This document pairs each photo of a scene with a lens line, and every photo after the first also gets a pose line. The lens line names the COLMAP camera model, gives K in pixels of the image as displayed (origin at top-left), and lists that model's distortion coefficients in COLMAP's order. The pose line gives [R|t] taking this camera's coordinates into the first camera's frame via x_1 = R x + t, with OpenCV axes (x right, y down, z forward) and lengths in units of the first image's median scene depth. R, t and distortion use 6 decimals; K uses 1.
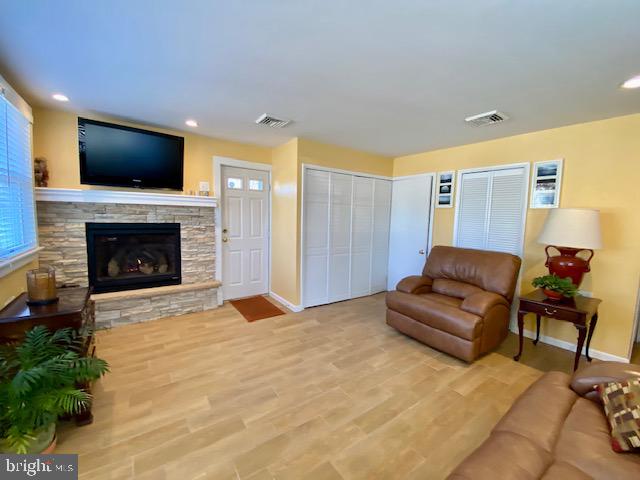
lens RADIAL K [[258.8, 0, 320.1], [0, 258.8, 237.9], [0, 0, 1]] dist [0.046196, -0.039812]
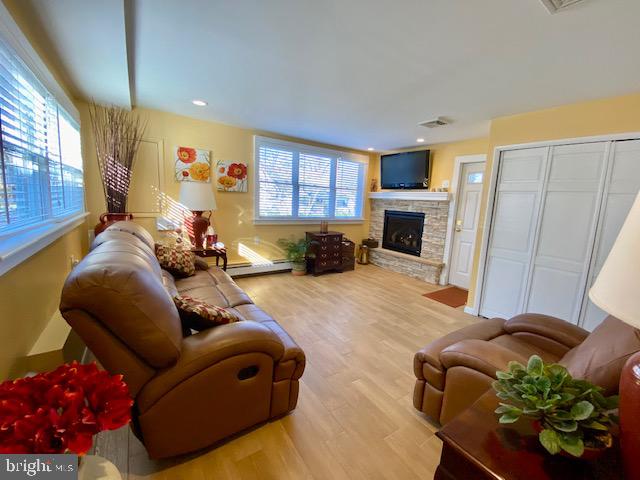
lens RADIAL K [[258.8, 0, 320.1], [0, 258.8, 237.9], [0, 0, 1]] dist [0.046196, -0.039812]
pose [[-0.020410, 0.118071, -0.992795, 0.925051], [-0.137374, 0.983253, 0.119760, -0.016858], [0.990309, 0.138829, -0.003848, 0.518056]]
